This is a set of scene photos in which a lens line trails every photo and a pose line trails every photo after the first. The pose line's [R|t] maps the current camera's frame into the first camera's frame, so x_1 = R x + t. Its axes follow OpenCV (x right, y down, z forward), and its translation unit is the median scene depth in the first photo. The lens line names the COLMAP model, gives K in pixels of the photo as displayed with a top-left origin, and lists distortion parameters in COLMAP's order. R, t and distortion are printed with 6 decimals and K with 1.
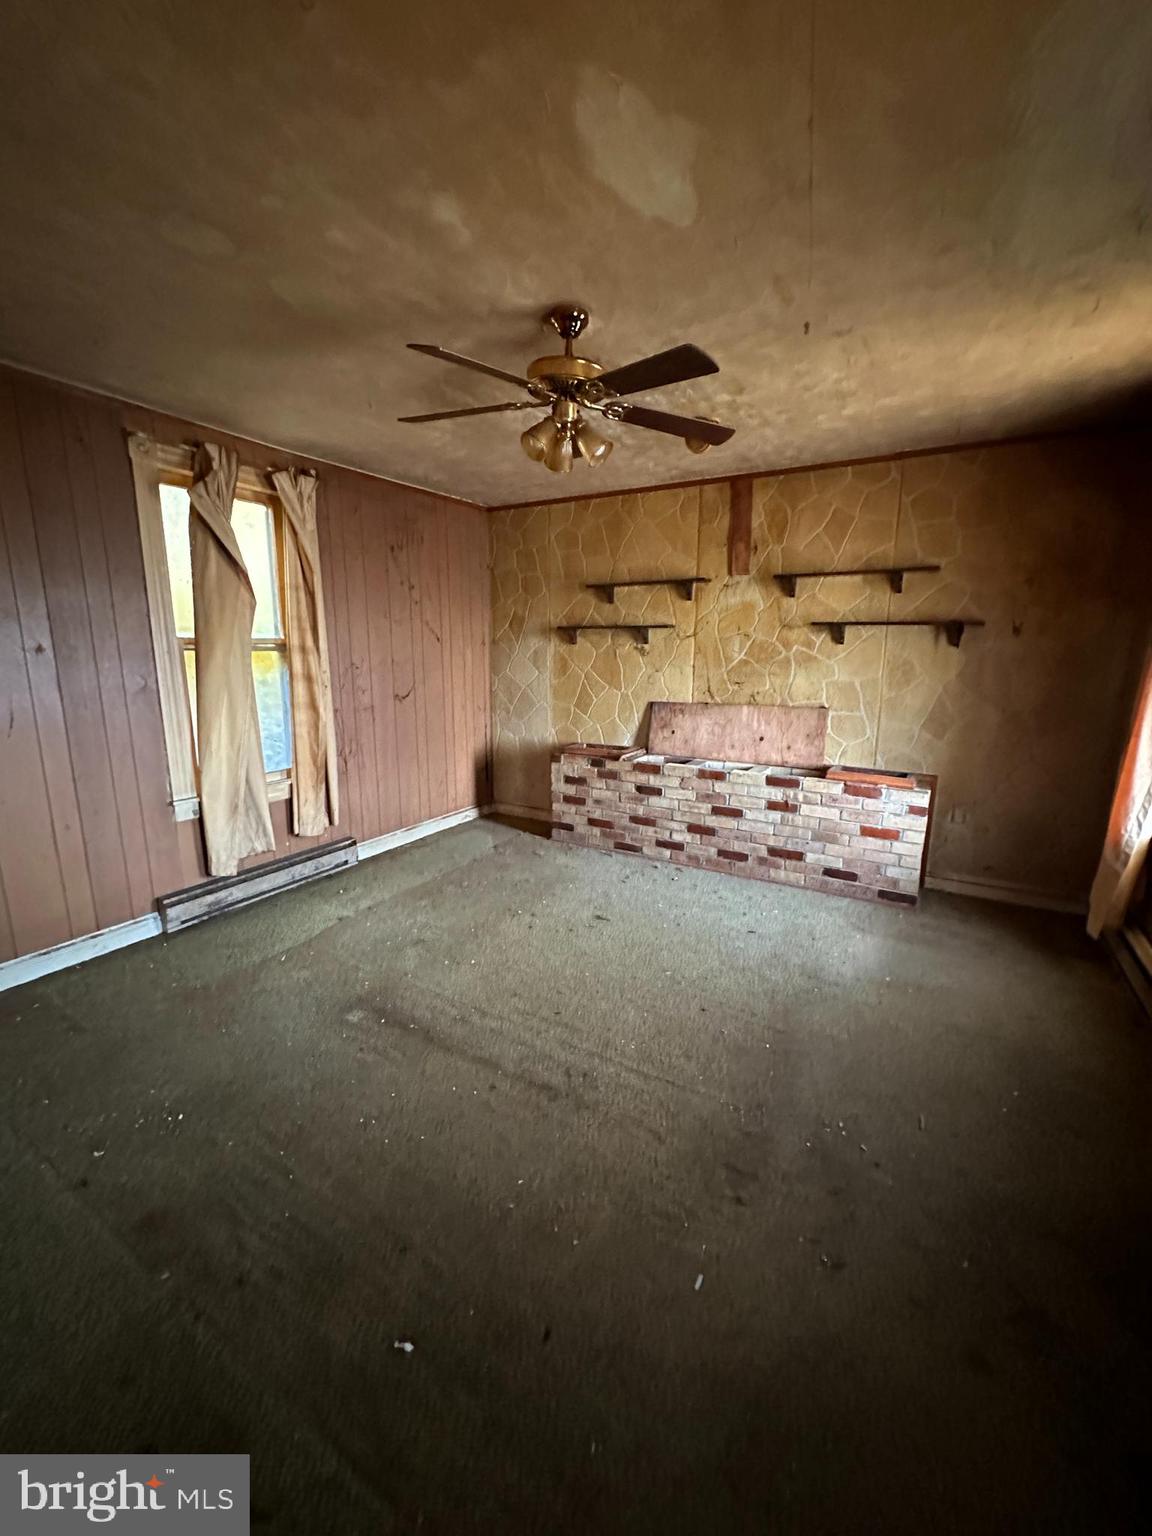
lens RADIAL K [[616.5, 0, 577.2], [0, 616.5, 767.3], [0, 0, 1]] dist [-0.000363, -0.000002]
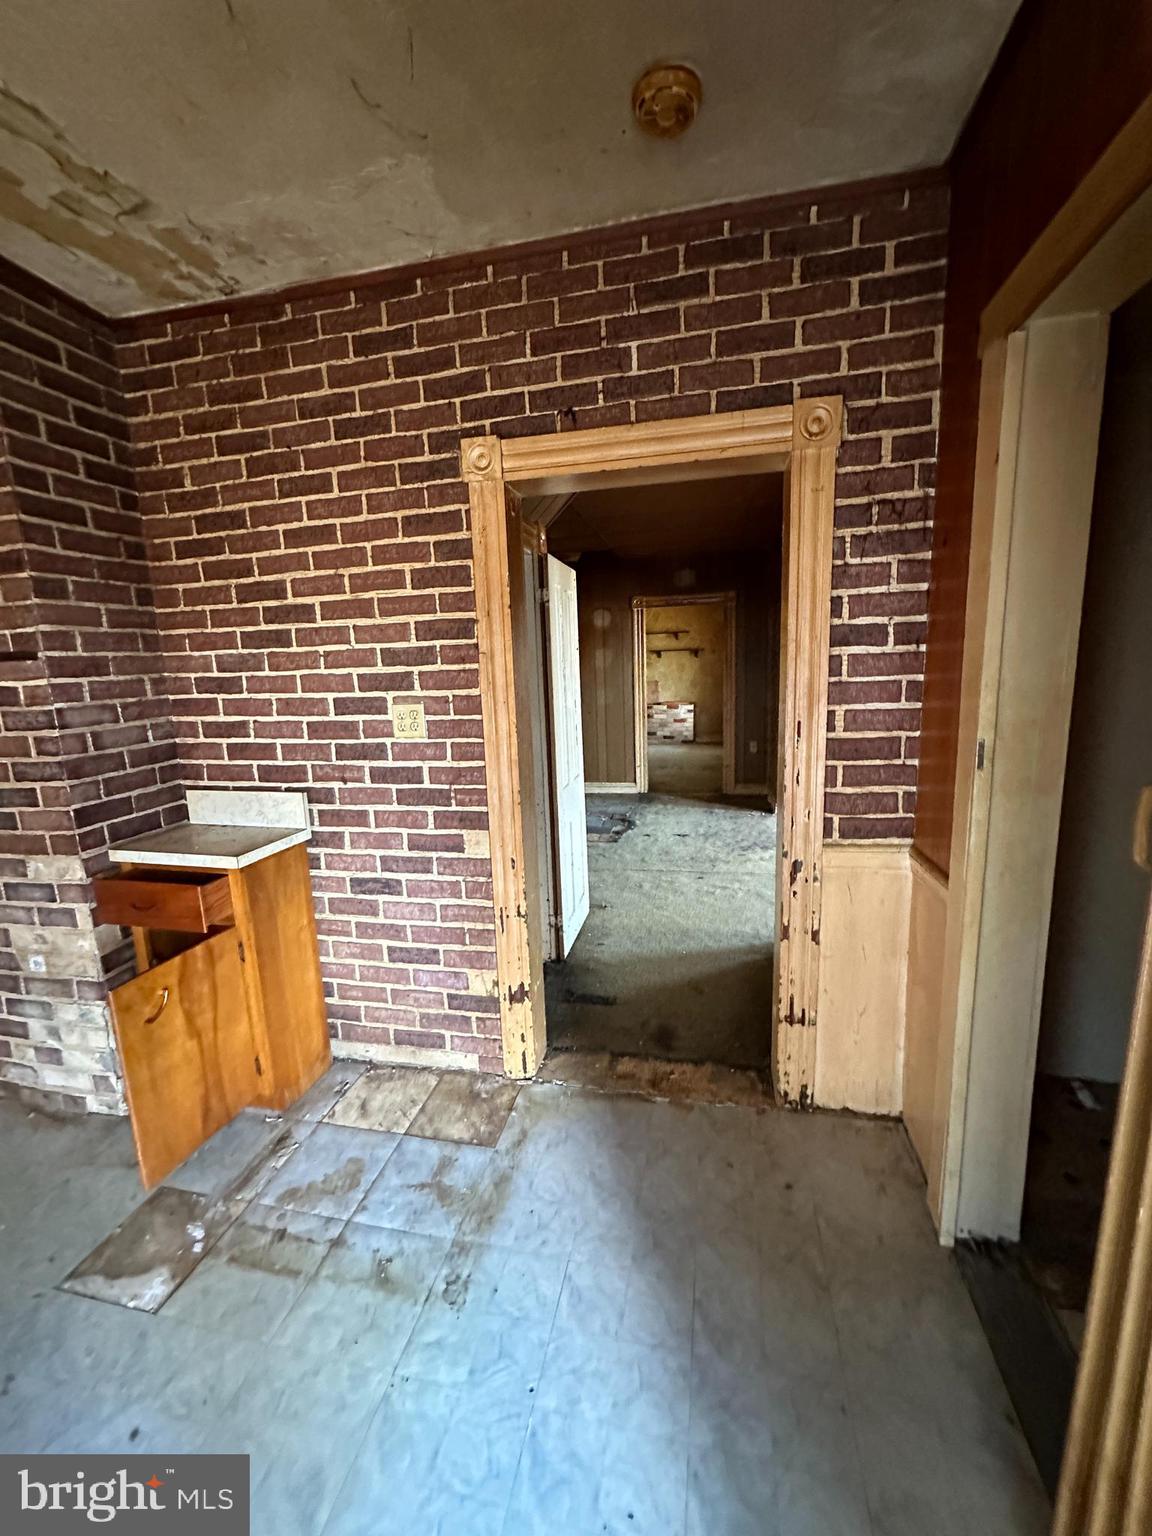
lens RADIAL K [[616.5, 0, 576.6], [0, 616.5, 768.6], [0, 0, 1]] dist [-0.000363, -0.000002]
pose [[0.952552, -0.086540, 0.291815, -0.844275], [0.095378, 0.995310, -0.016170, 0.327007], [-0.289047, 0.043235, 0.956338, -1.637438]]
